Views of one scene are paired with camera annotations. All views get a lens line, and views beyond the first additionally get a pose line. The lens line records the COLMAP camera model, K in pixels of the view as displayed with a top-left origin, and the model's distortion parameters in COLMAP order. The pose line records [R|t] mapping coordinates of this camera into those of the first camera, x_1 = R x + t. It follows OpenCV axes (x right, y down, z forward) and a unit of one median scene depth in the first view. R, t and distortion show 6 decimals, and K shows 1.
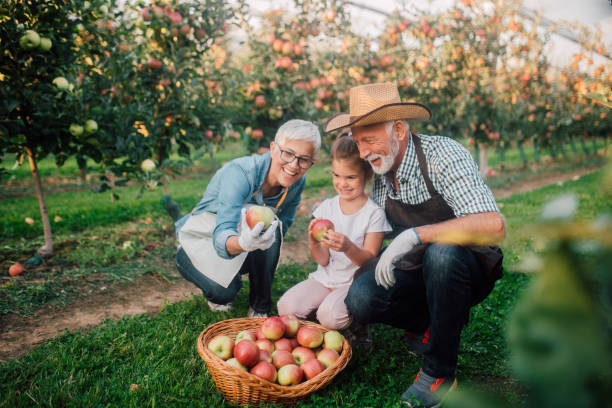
lens RADIAL K [[704.3, 0, 289.7], [0, 704.3, 205.0], [0, 0, 1]] dist [-0.091277, 0.012517]
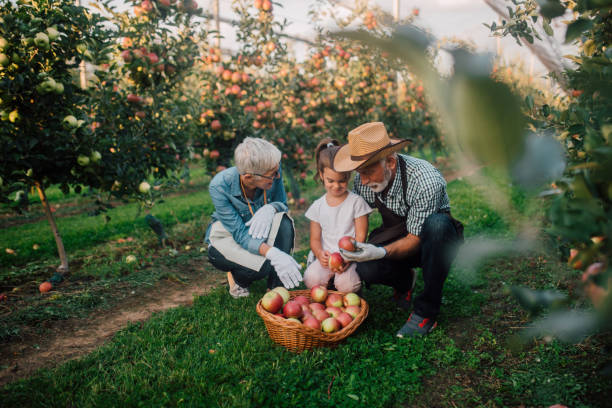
lens RADIAL K [[803.8, 0, 306.0], [0, 803.8, 204.0], [0, 0, 1]] dist [-0.154287, -0.056955]
pose [[0.968749, -0.084734, 0.233123, -0.211492], [0.092872, 0.995385, -0.024135, 0.022779], [-0.230002, 0.045032, 0.972148, -0.275998]]
